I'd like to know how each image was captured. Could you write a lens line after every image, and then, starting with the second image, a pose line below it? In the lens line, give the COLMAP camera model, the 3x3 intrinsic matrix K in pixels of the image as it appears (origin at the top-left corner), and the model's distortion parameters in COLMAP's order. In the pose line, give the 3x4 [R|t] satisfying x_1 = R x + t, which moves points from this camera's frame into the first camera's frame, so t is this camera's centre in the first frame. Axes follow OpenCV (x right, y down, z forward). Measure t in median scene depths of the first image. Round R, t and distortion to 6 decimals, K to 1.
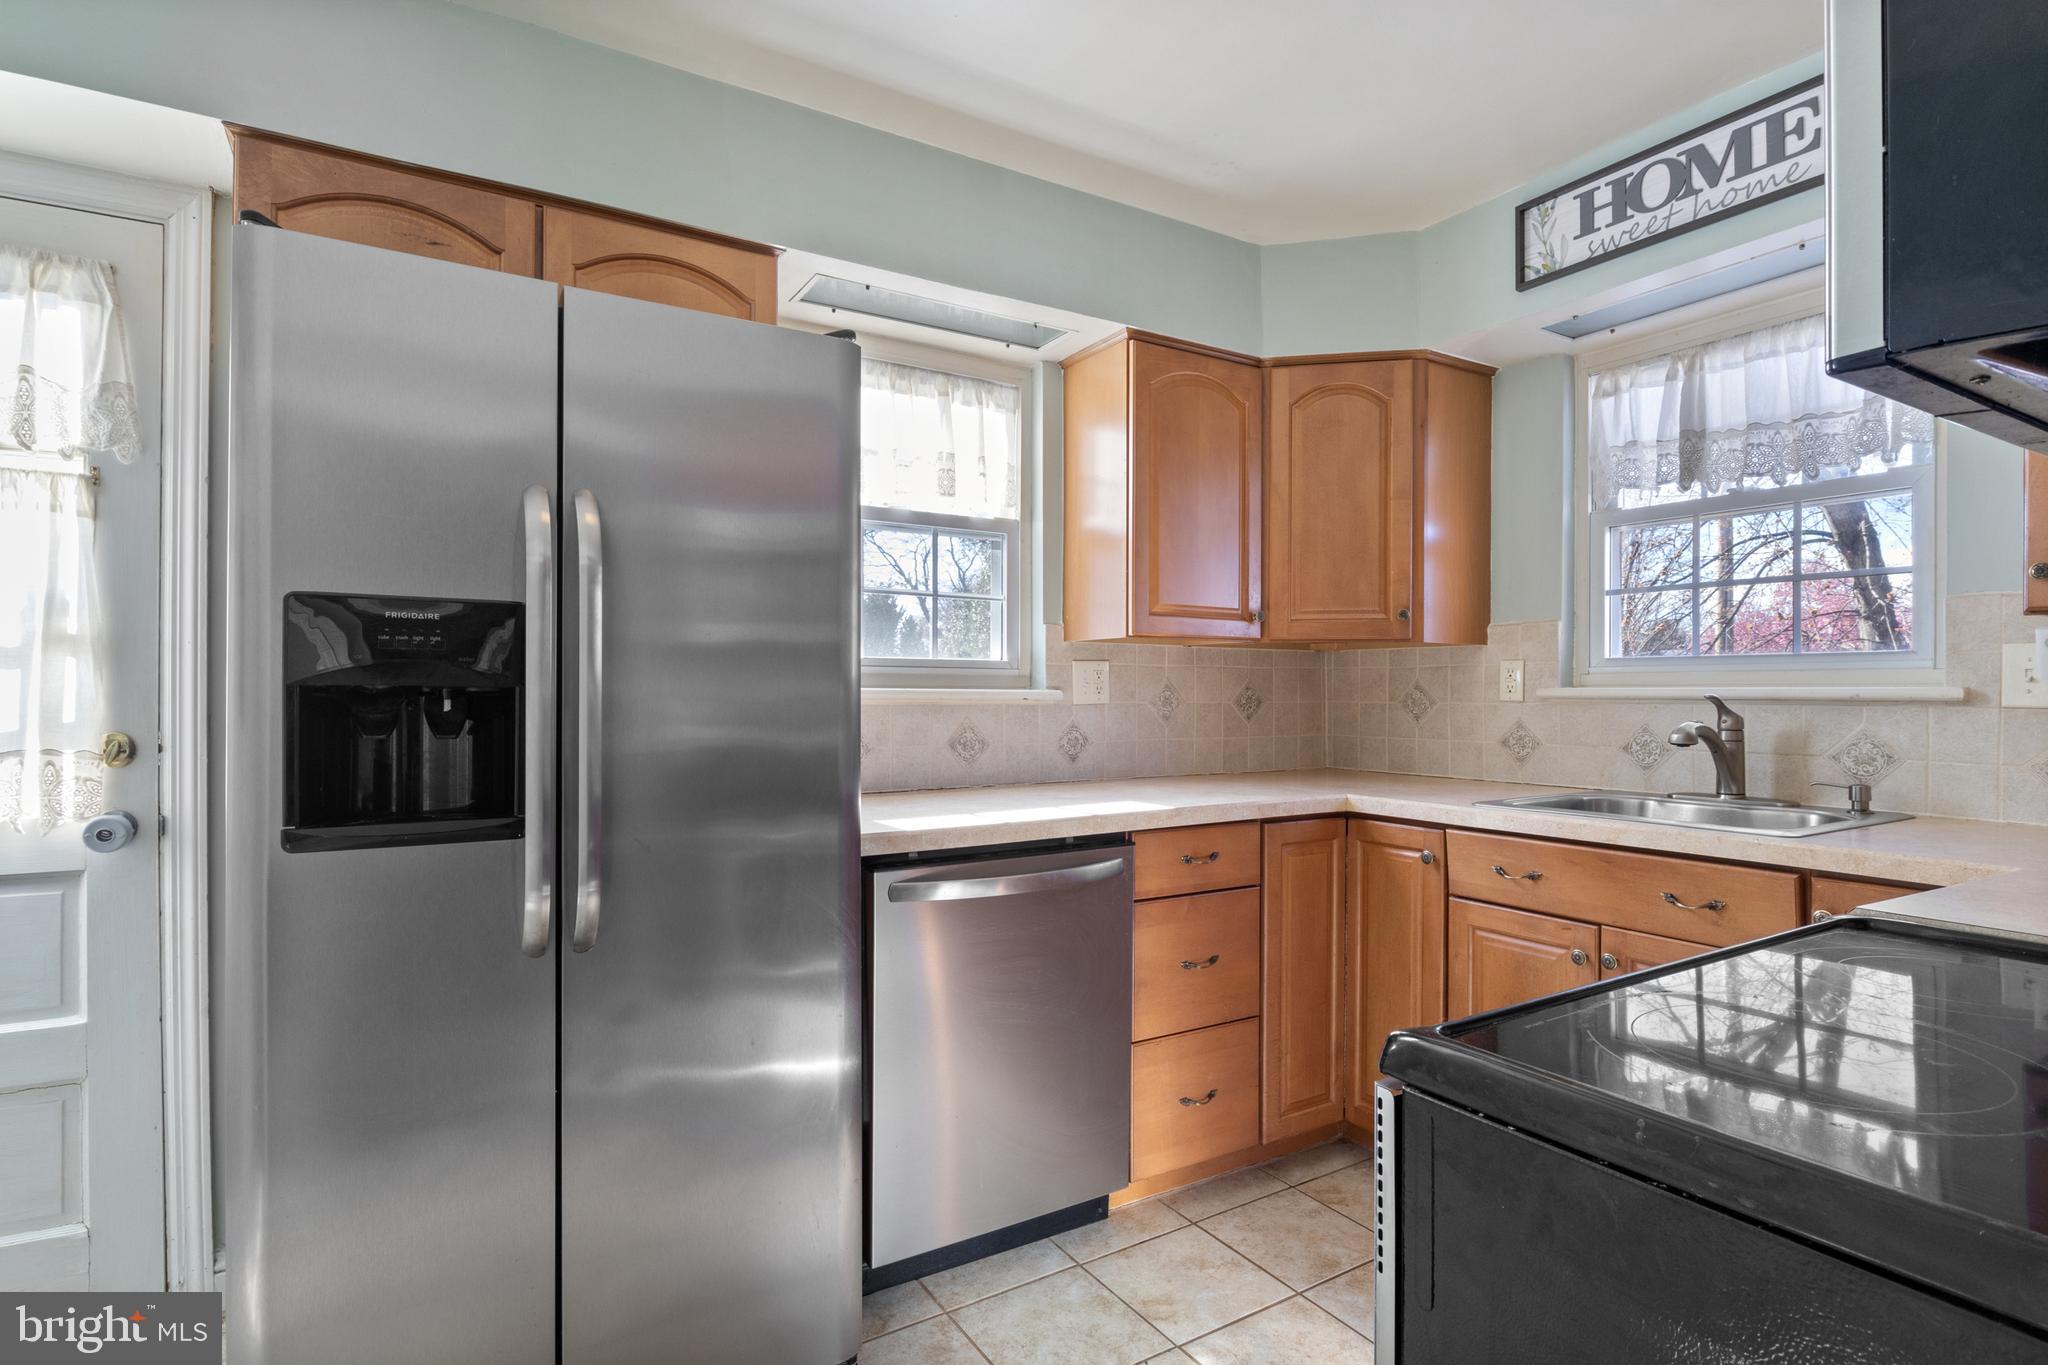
lens RADIAL K [[1024.0, 0, 1019.4], [0, 1024.0, 688.0], [0, 0, 1]] dist [-0.003597, -0.001476]
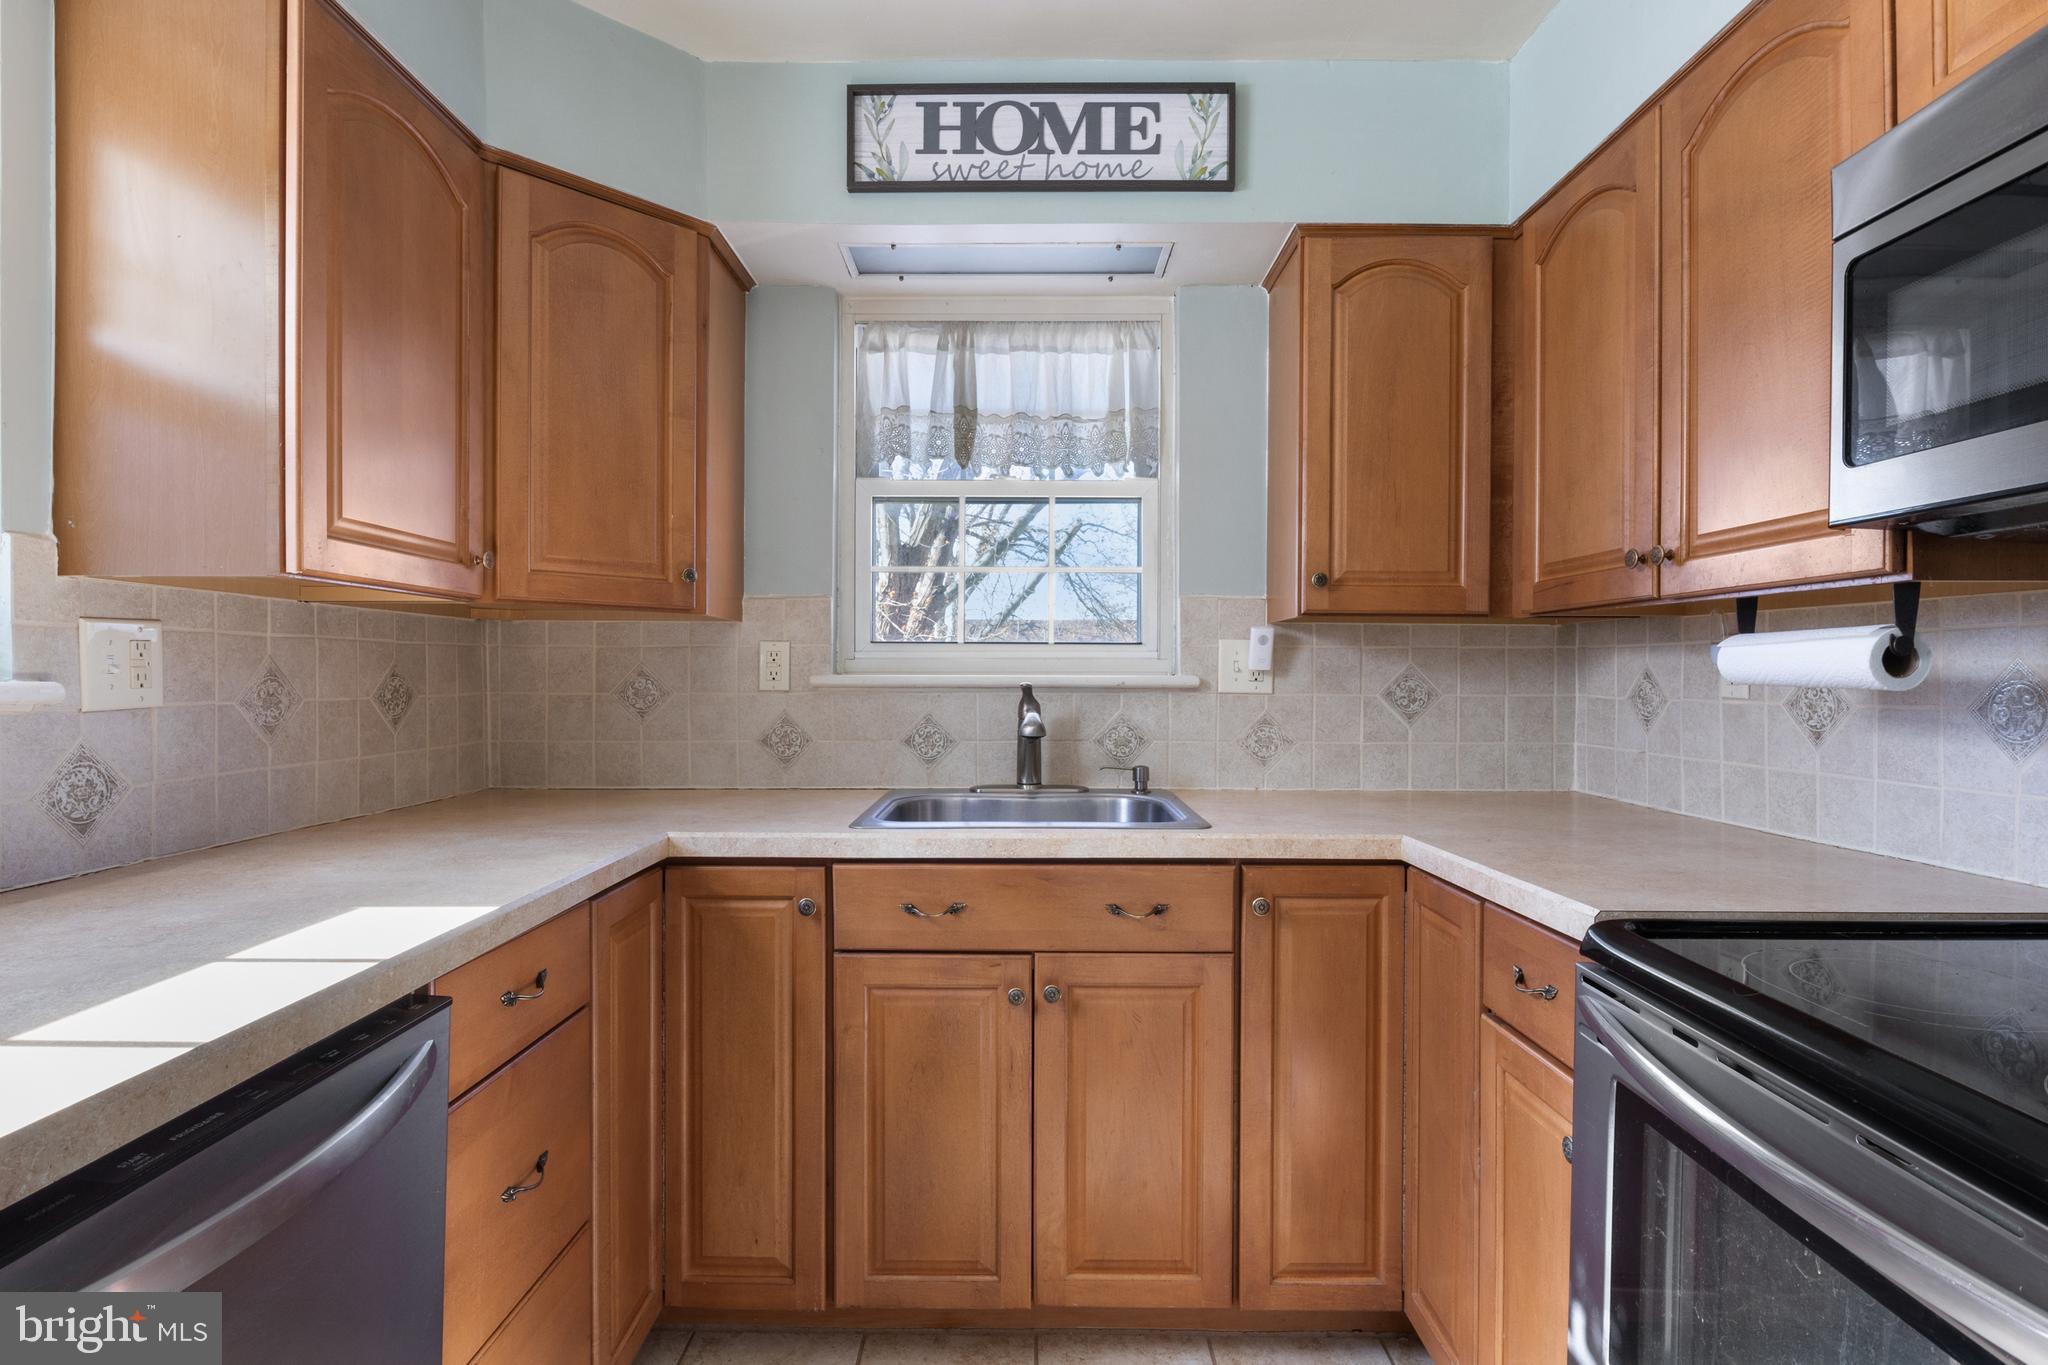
lens RADIAL K [[1022.8, 0, 1017.3], [0, 1022.8, 679.1], [0, 0, 1]] dist [-0.008922, 0.000379]
pose [[0.524470, -0.005411, 0.851411, -0.145035], [-0.003486, 0.999958, 0.008502, -0.005126], [-0.851422, -0.007427, 0.524429, 0.479983]]
